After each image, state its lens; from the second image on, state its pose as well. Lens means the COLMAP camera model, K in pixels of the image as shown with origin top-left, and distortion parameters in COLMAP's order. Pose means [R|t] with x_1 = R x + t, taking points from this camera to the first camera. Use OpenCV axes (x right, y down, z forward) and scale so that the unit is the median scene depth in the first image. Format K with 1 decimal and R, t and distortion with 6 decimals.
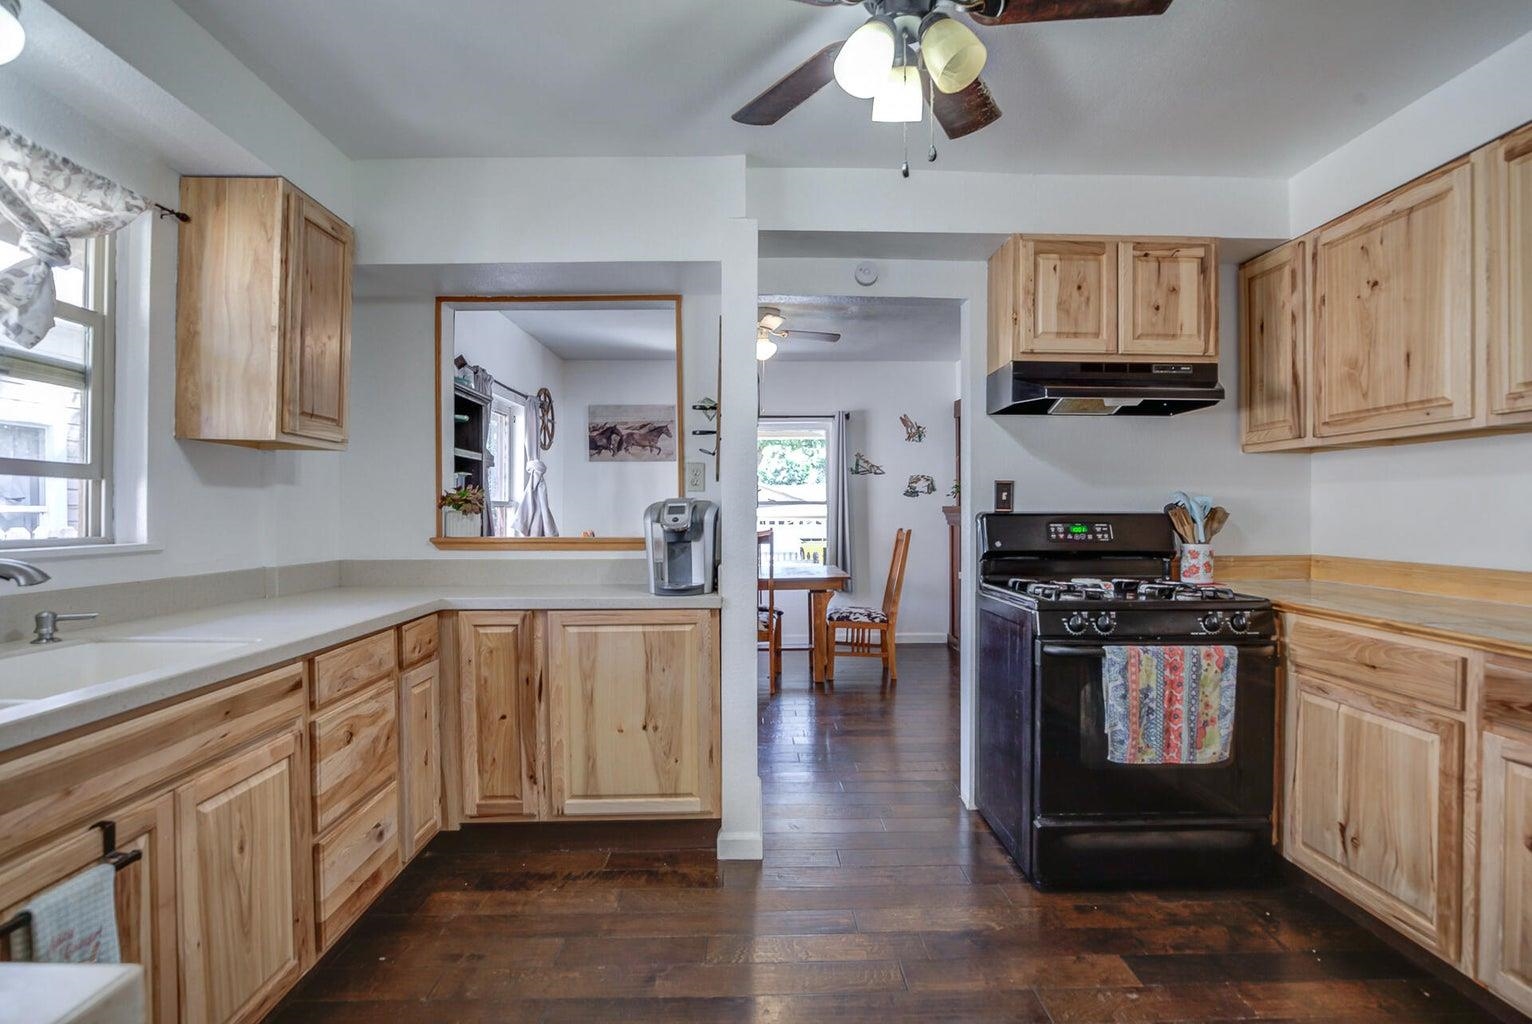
lens RADIAL K [[717.6, 0, 766.0], [0, 717.6, 512.0], [0, 0, 1]] dist [-0.031413, 0.005802]
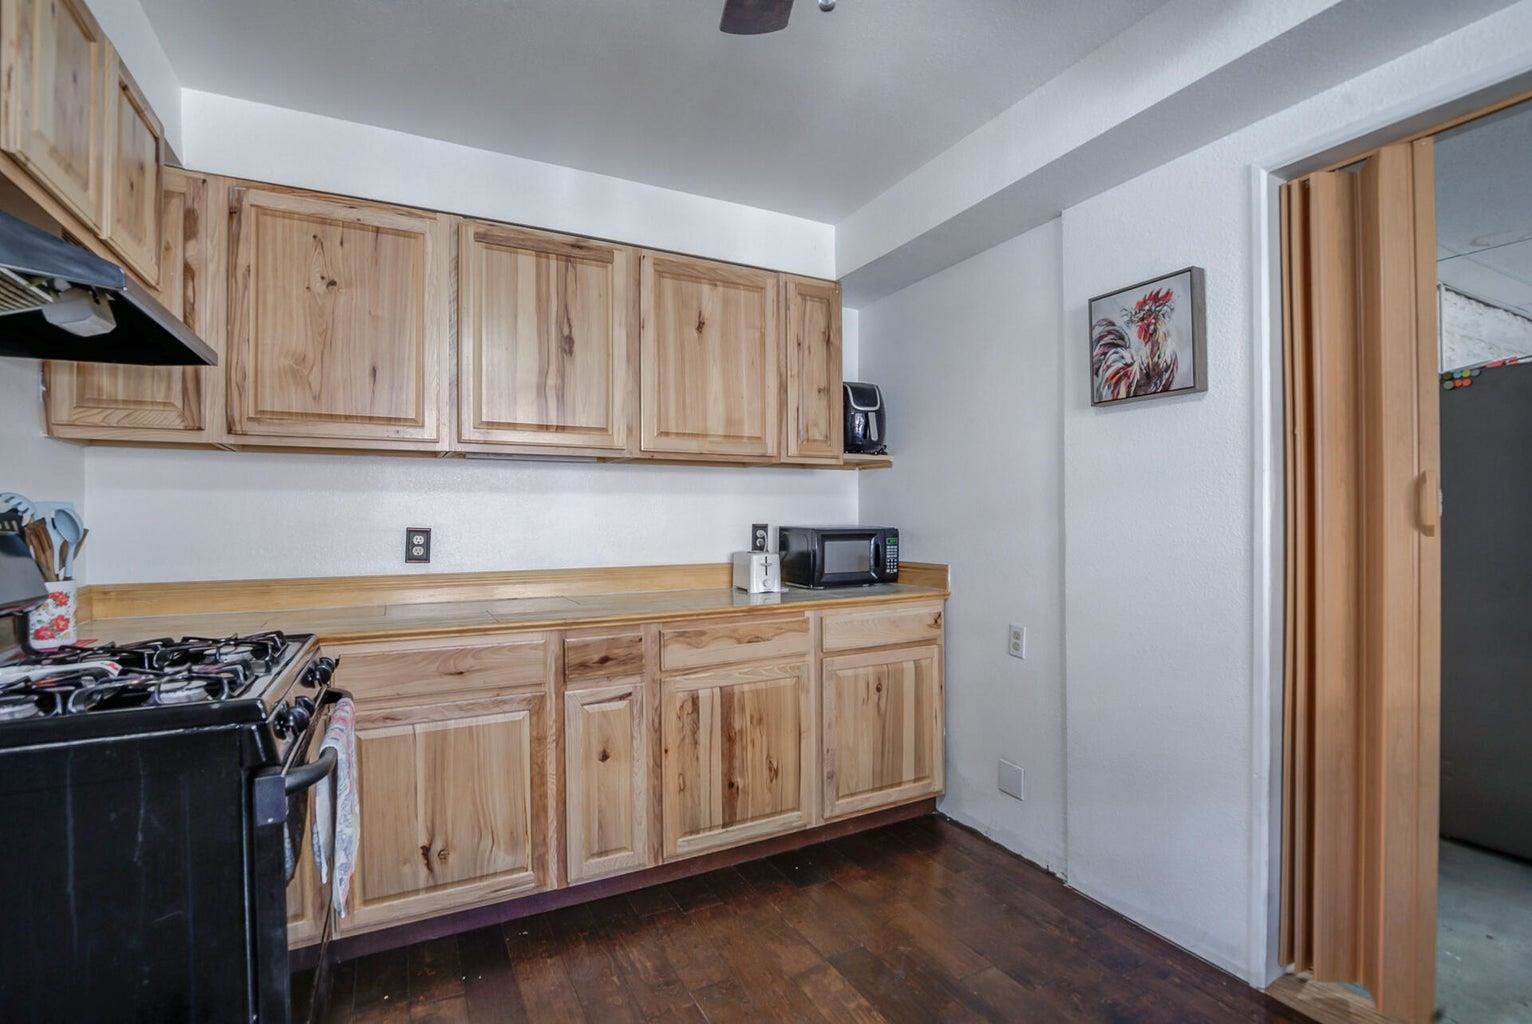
lens RADIAL K [[717.6, 0, 766.0], [0, 717.6, 512.0], [0, 0, 1]] dist [-0.031413, 0.005802]
pose [[-0.435242, 0.008453, 0.900274, -0.255708], [0.008747, 0.999948, -0.005160, -0.007495], [-0.900271, 0.005628, -0.435294, 0.946103]]
